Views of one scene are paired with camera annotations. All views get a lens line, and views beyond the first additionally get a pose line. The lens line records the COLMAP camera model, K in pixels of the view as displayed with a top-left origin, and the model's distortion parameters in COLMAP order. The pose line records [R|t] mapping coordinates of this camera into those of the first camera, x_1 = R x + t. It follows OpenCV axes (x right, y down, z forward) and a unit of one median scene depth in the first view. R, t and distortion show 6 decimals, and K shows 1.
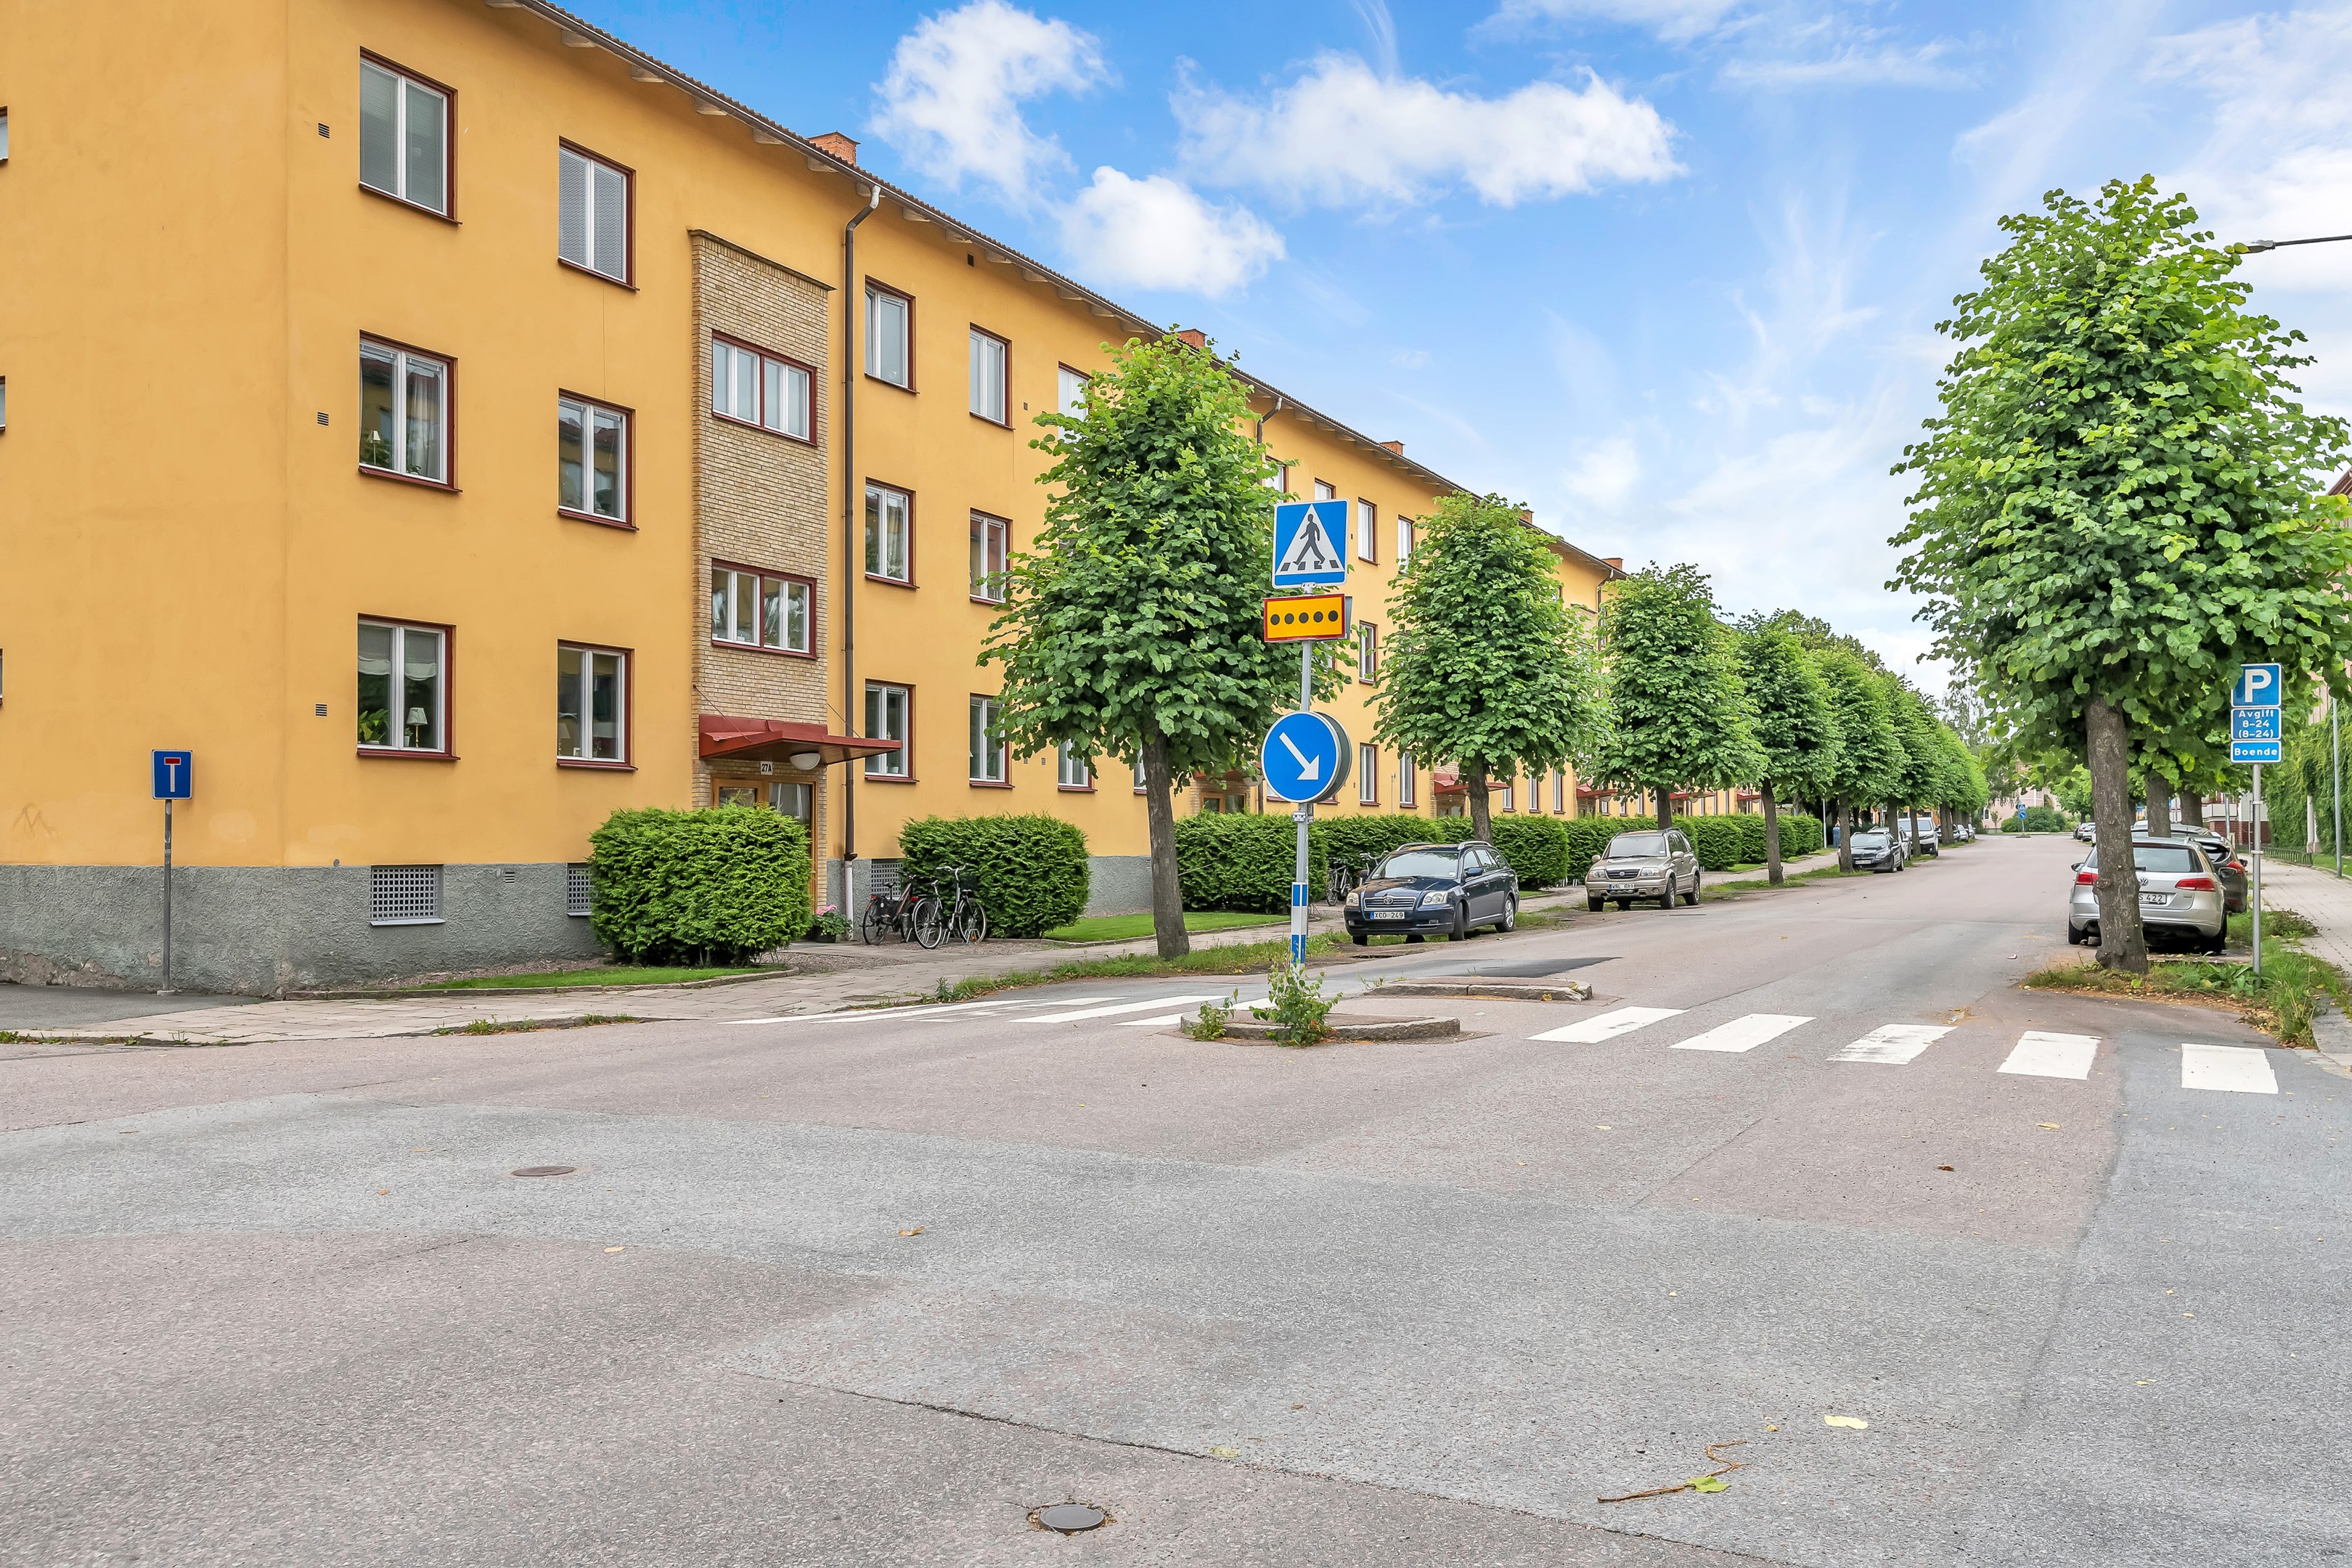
lens RADIAL K [[1991.4, 0, 1174.3], [0, 1991.4, 785.8], [0, 0, 1]] dist [-0.003137, -0.000114]
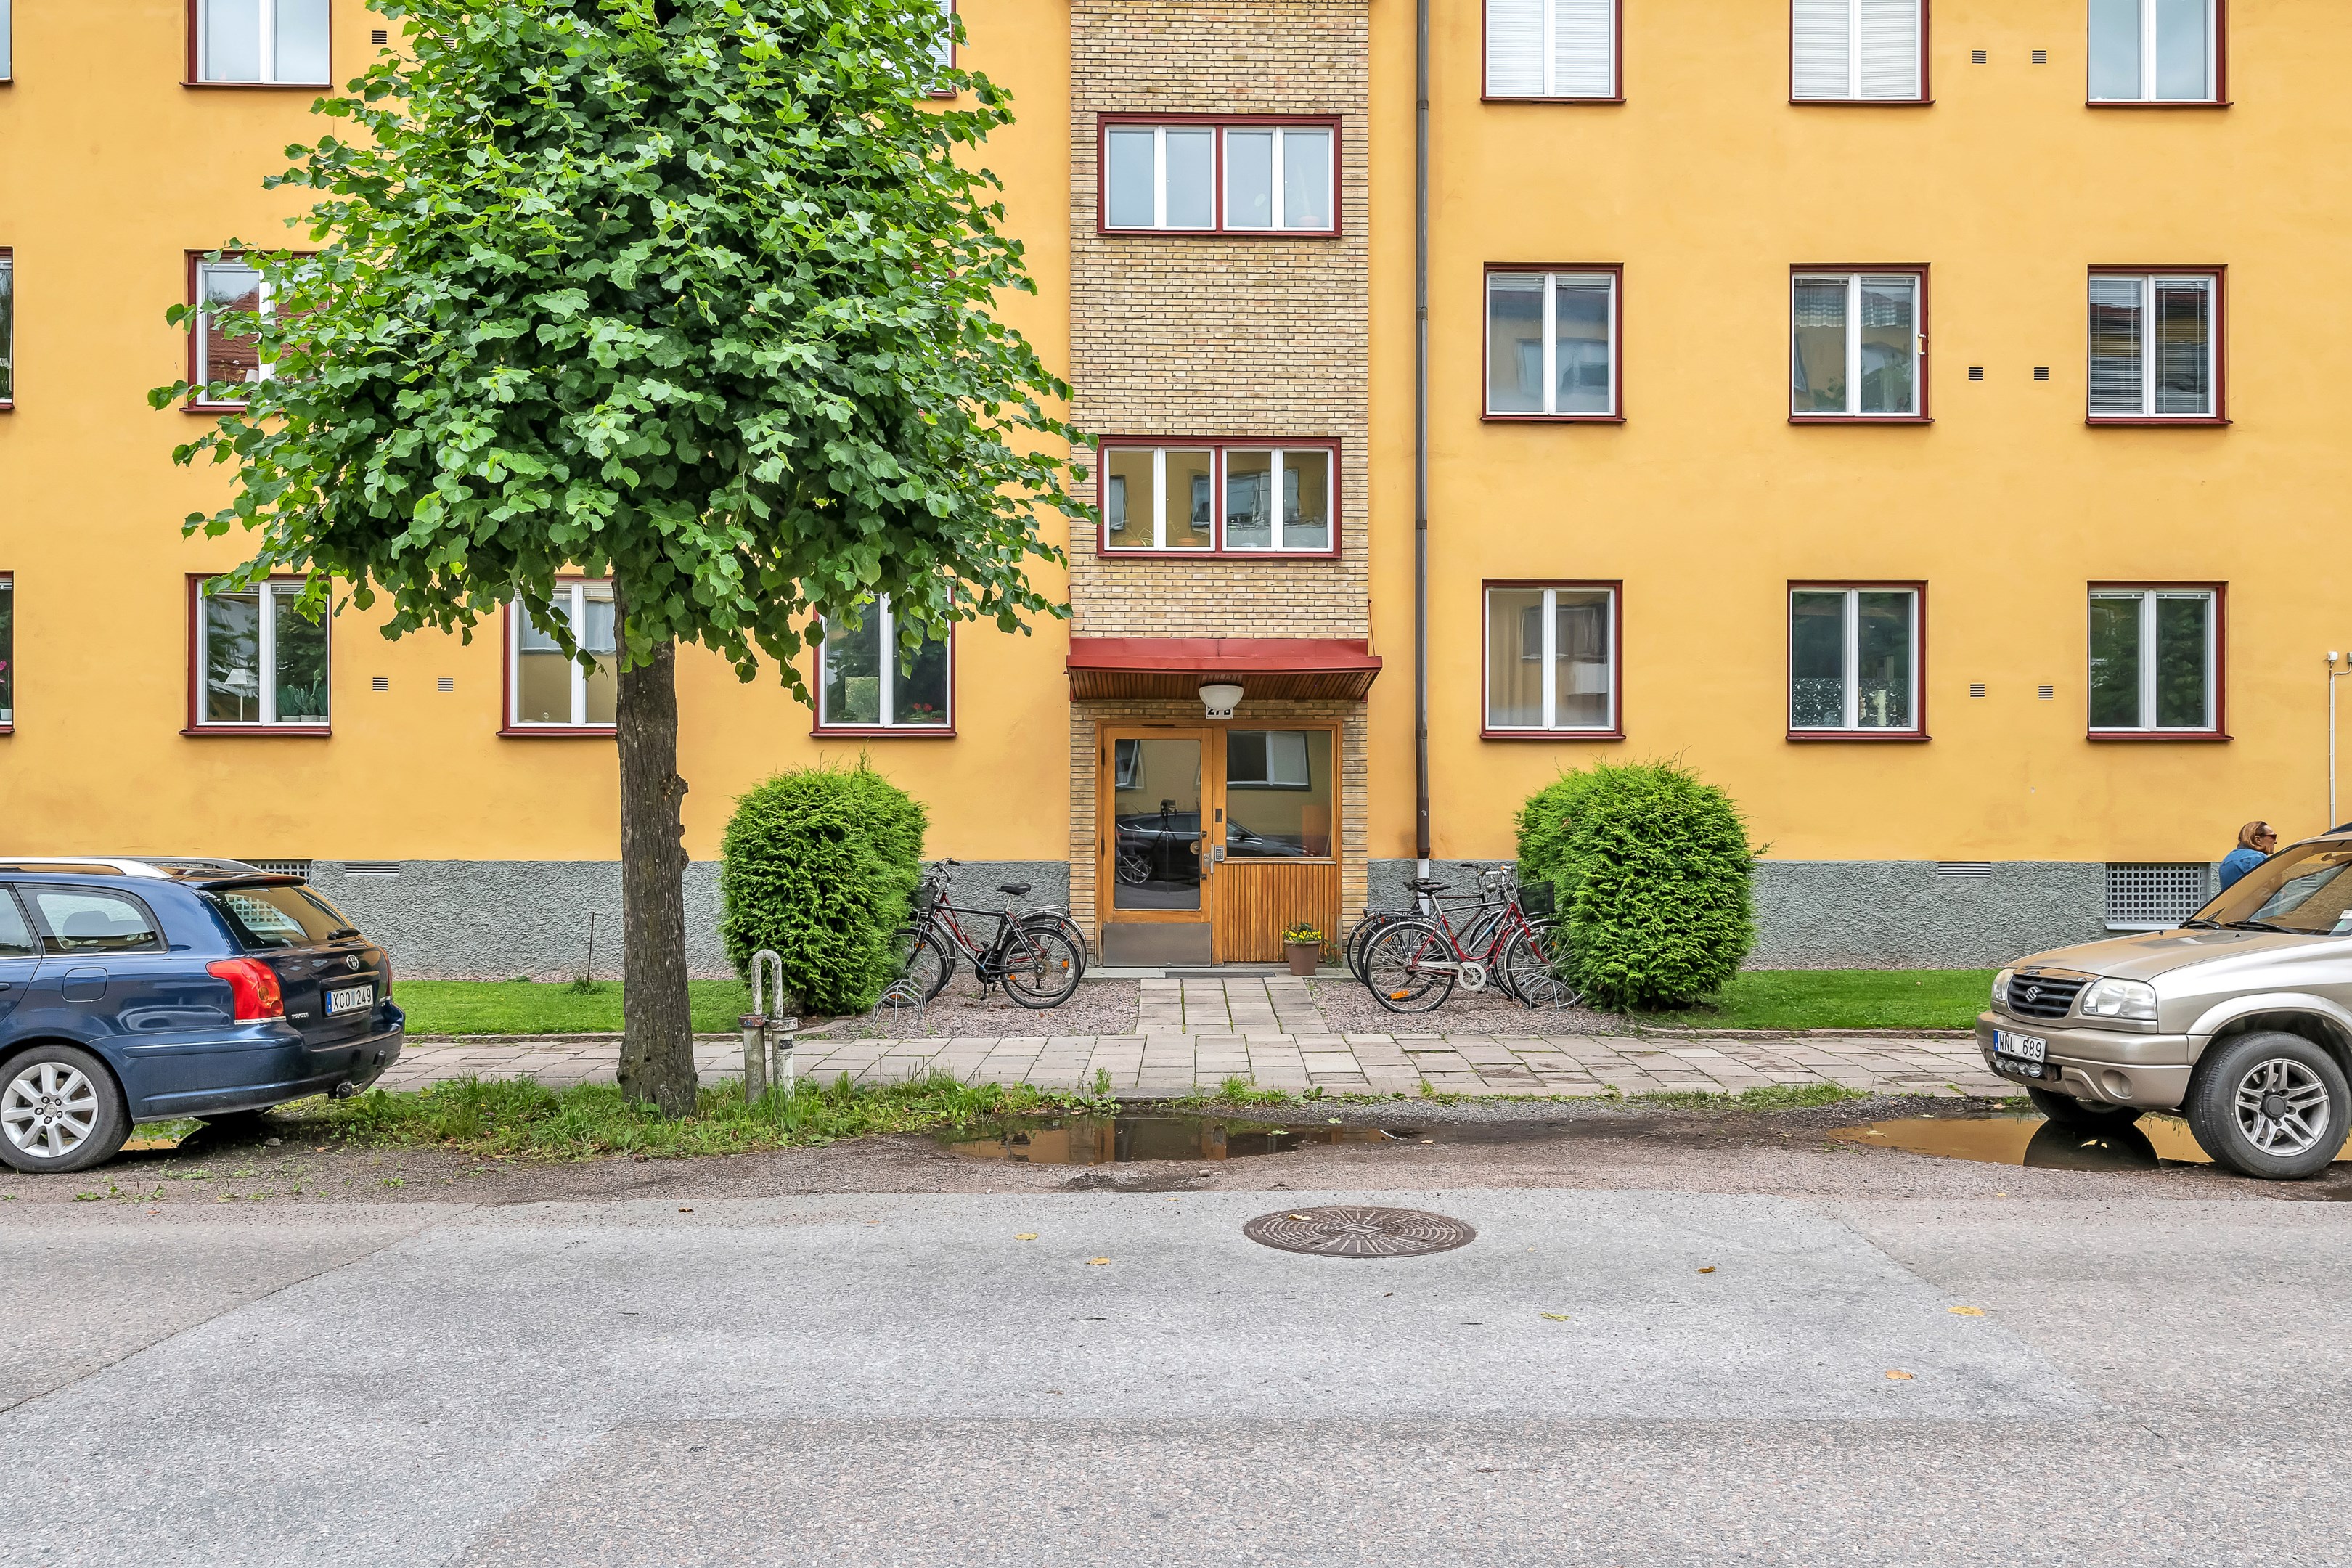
lens RADIAL K [[1793.8, 0, 1175.9], [0, 1793.8, 804.8], [0, 0, 1]] dist [0.011648, 0.007112]
pose [[0.454198, -0.014823, -0.890777, 0.165644], [0.025010, 0.999680, -0.003882, 0.009326], [0.890550, -0.020515, 0.454423, 0.350576]]
